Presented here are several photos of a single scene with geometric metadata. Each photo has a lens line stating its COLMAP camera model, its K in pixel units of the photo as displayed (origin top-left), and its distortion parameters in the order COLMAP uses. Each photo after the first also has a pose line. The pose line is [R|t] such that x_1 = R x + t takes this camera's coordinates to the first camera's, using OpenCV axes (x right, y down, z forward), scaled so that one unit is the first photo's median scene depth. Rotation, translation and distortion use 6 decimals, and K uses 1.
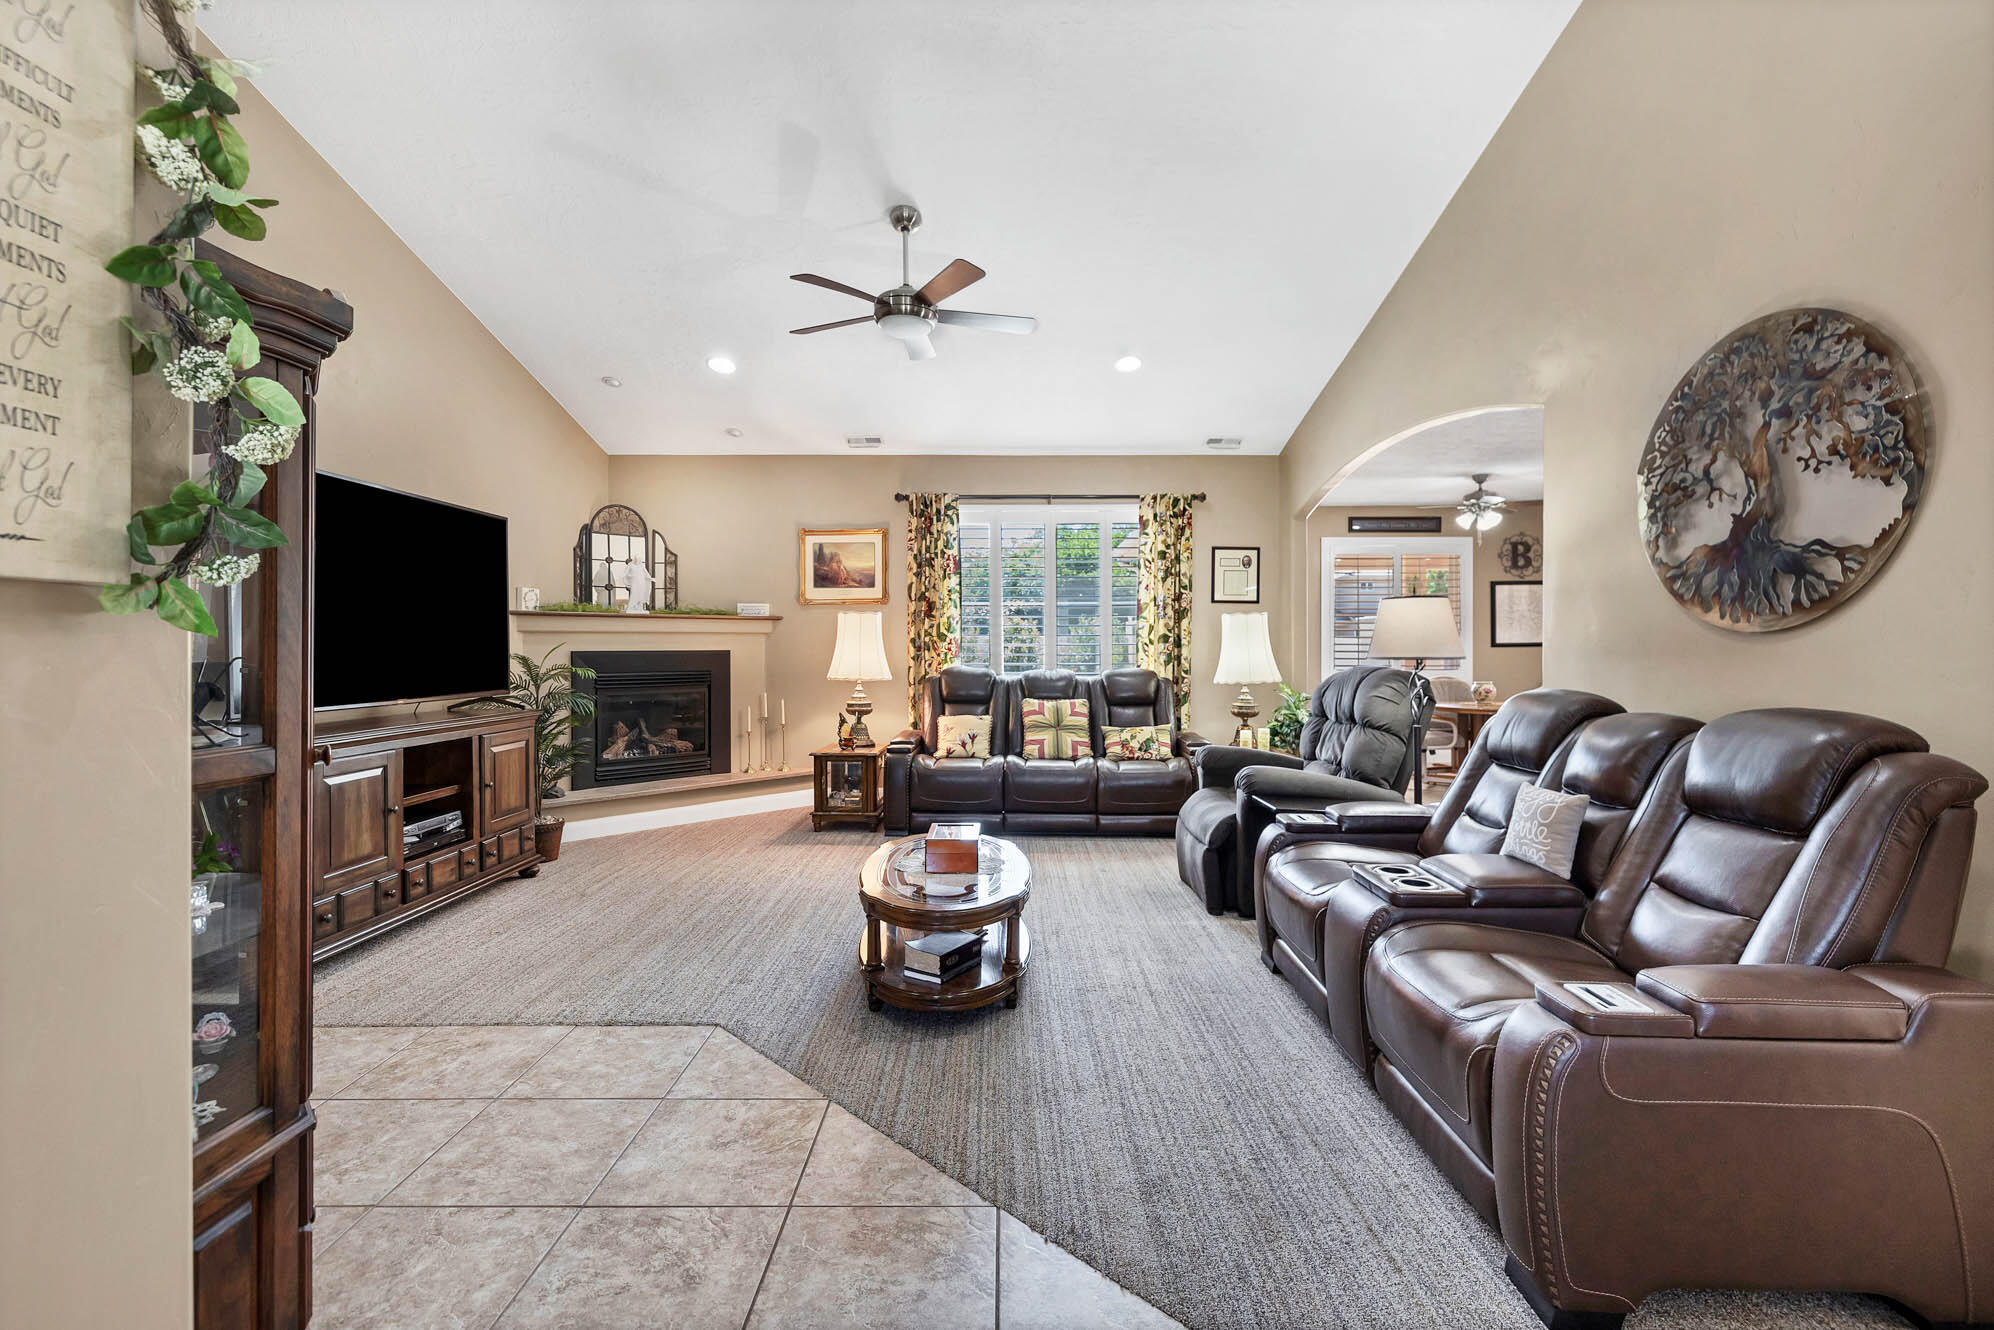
lens RADIAL K [[867.2, 0, 1004.8], [0, 867.2, 637.8], [0, 0, 1]] dist [0.002425, -0.000068]
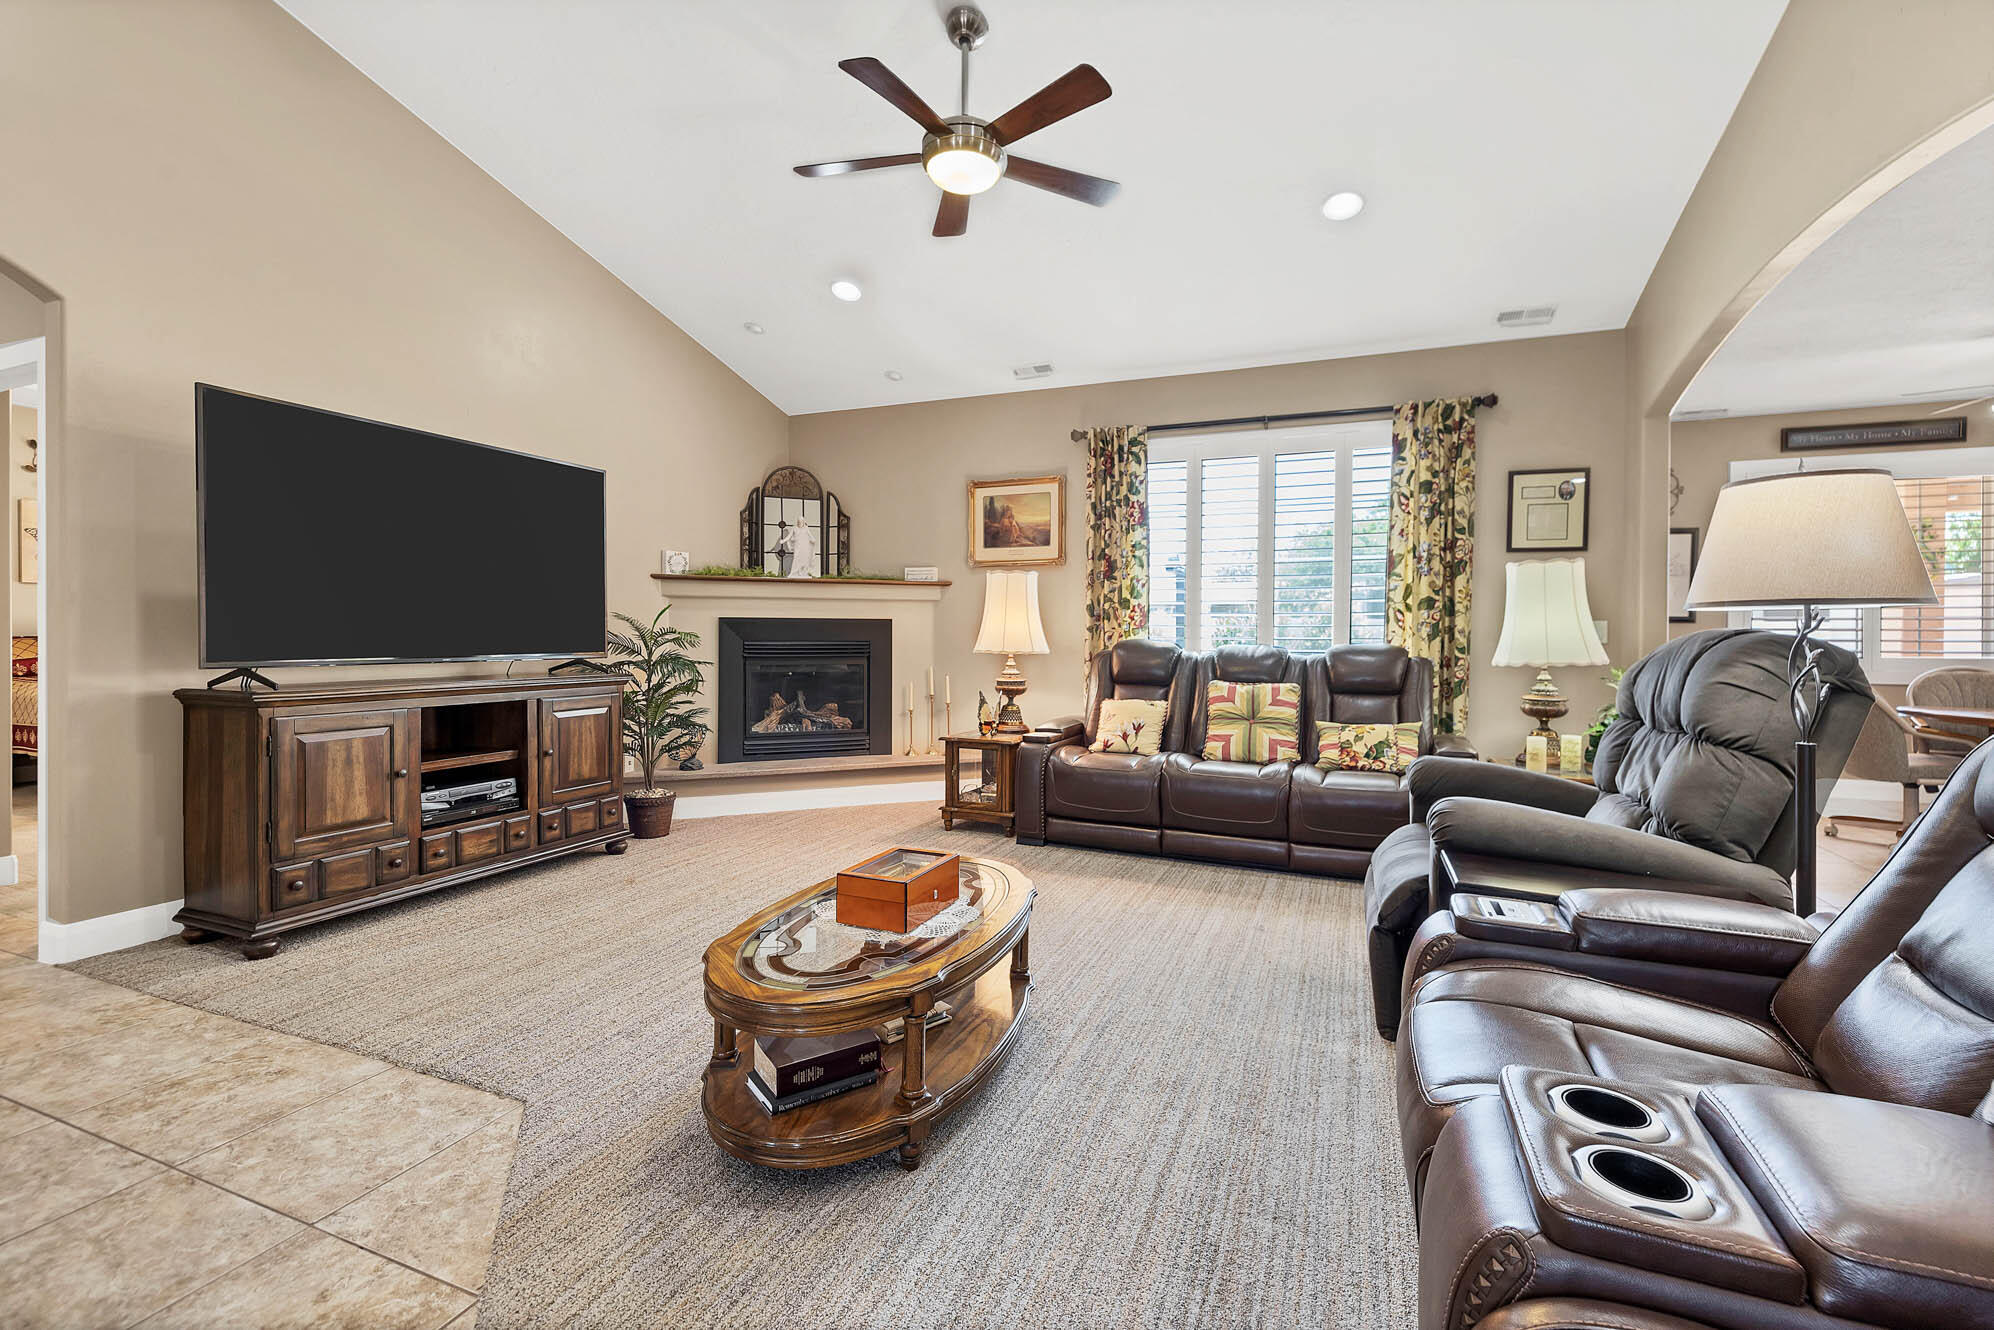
lens RADIAL K [[867.2, 0, 1004.8], [0, 867.2, 637.8], [0, 0, 1]] dist [0.002425, -0.000068]
pose [[0.926171, 0.008358, -0.377012, 0.146865], [-0.002914, 0.999883, 0.015007, 0.022012], [0.377094, -0.012801, 0.926087, 0.229754]]
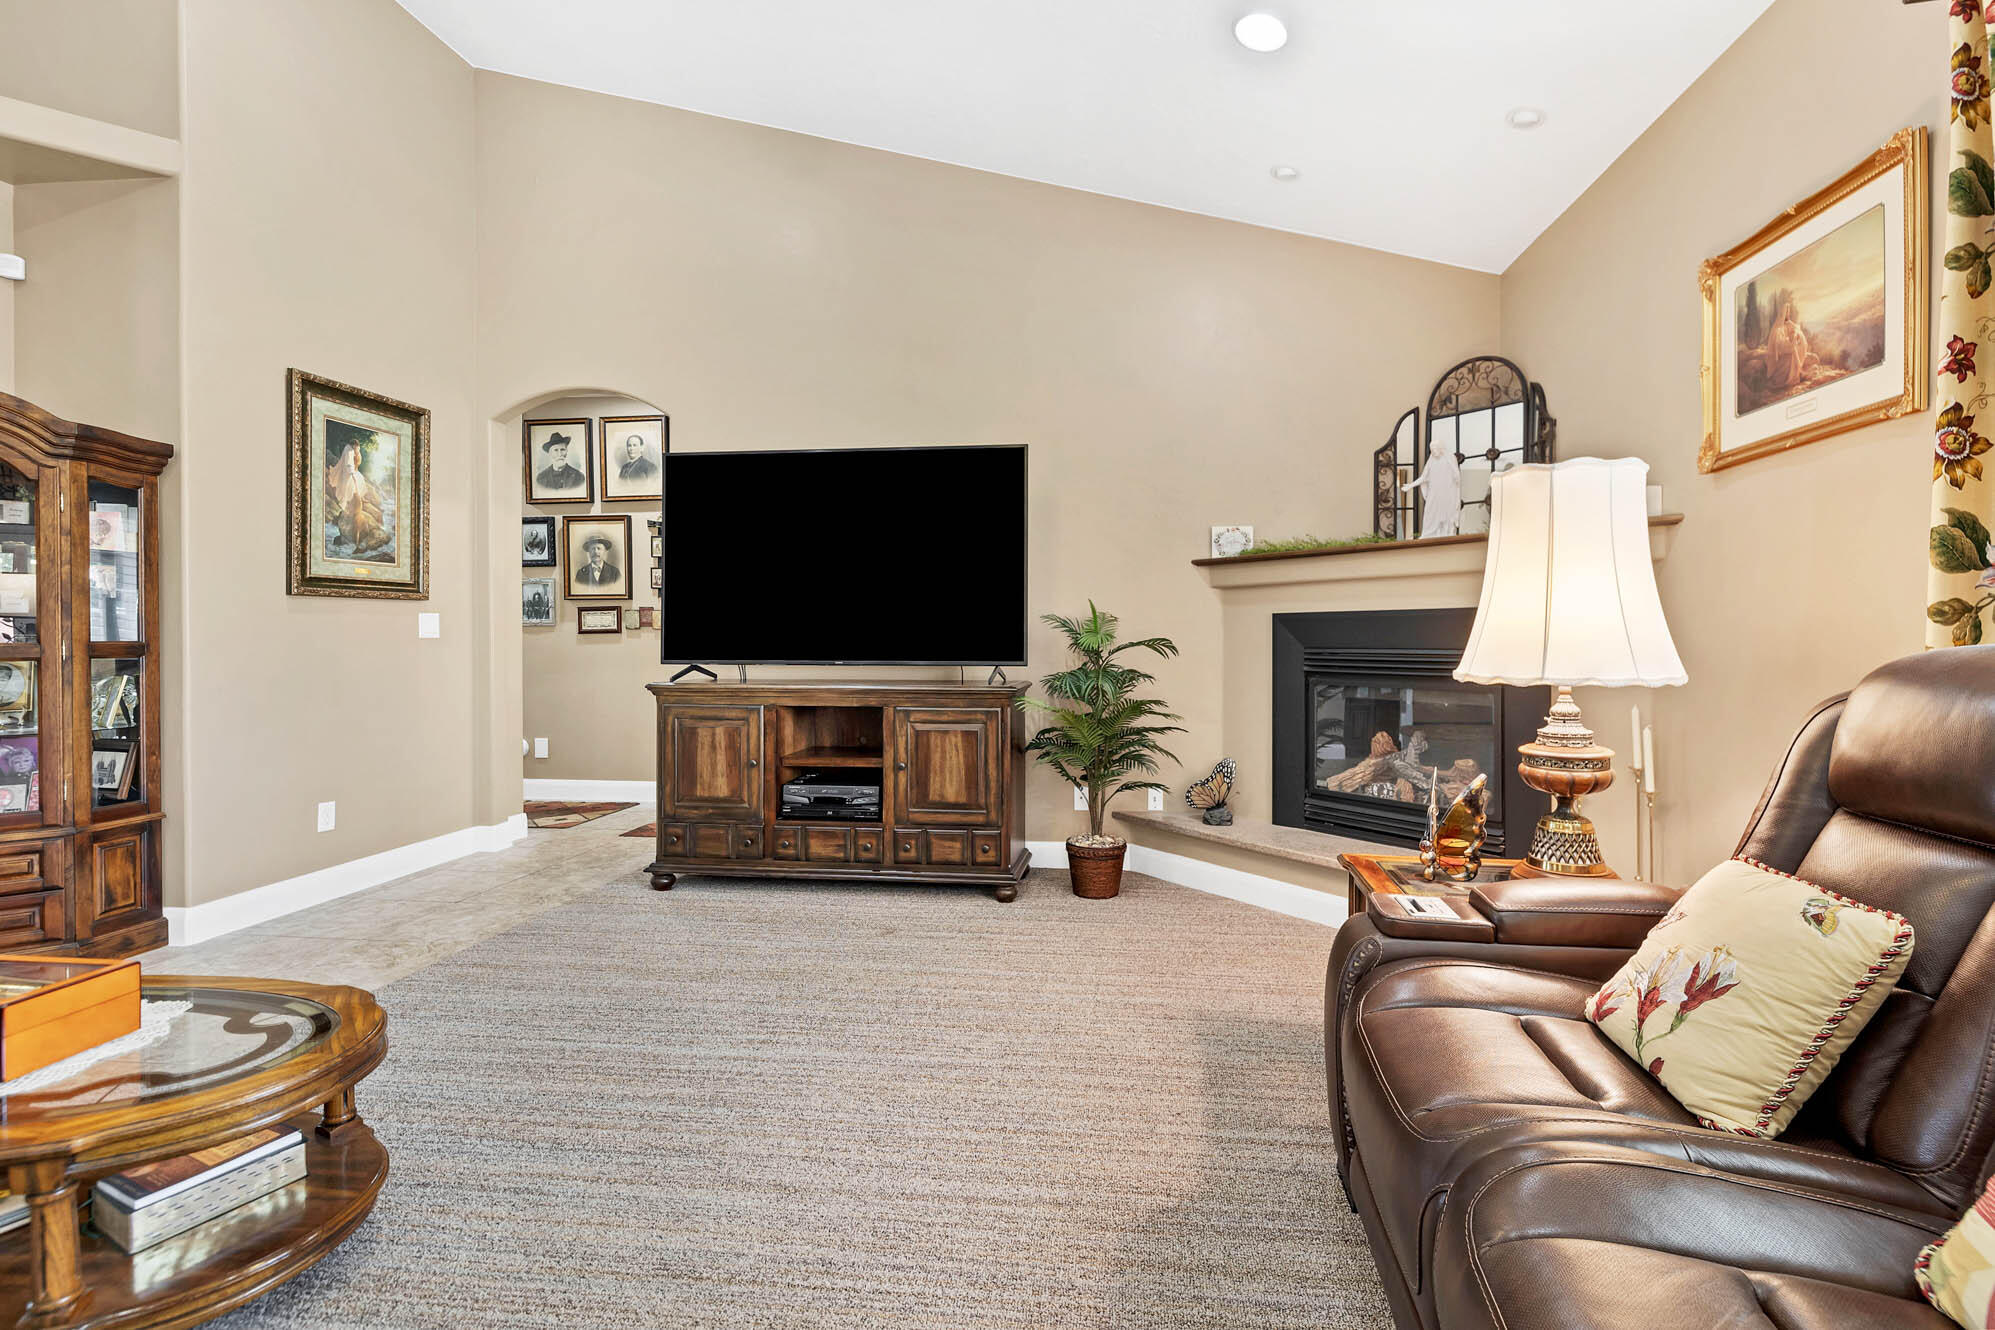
lens RADIAL K [[881.4, 0, 1043.2], [0, 881.4, 645.1], [0, 0, 1]] dist [0.000074, -0.000083]
pose [[-0.103360, 0.010351, -0.994590, 0.182490], [0.010590, 0.999901, 0.009306, 0.030567], [0.994588, -0.009571, -0.103459, 0.870912]]
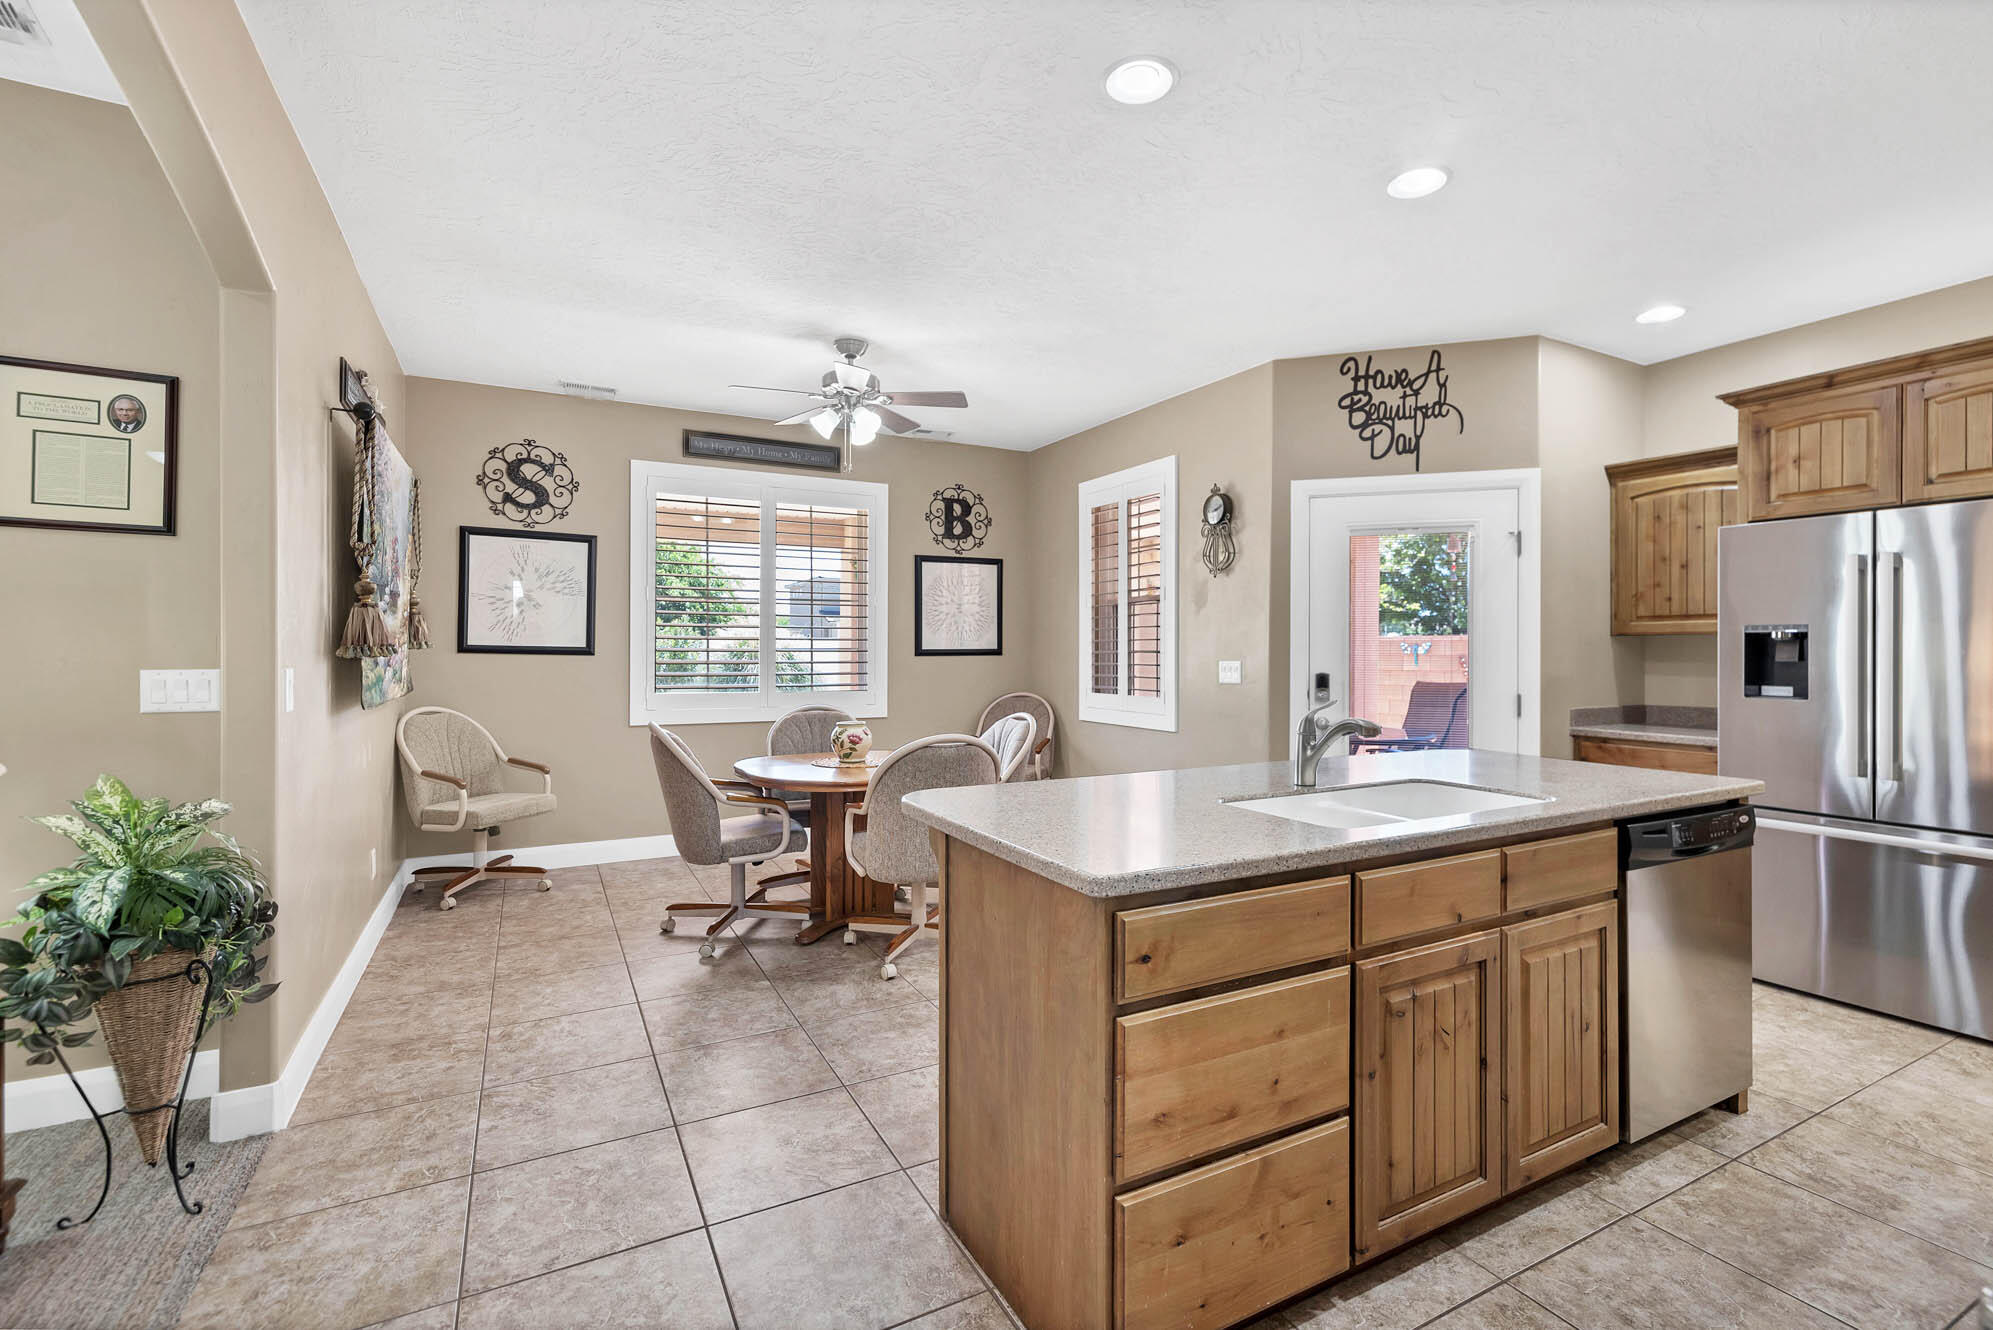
lens RADIAL K [[871.6, 0, 1005.4], [0, 871.6, 657.3], [0, 0, 1]] dist [0.002155, 0.000137]
pose [[0.884050, 0.000343, 0.467391, 0.488917], [-0.009090, 0.999823, 0.016461, 0.000948], [-0.467303, -0.018801, 0.883897, 0.601827]]
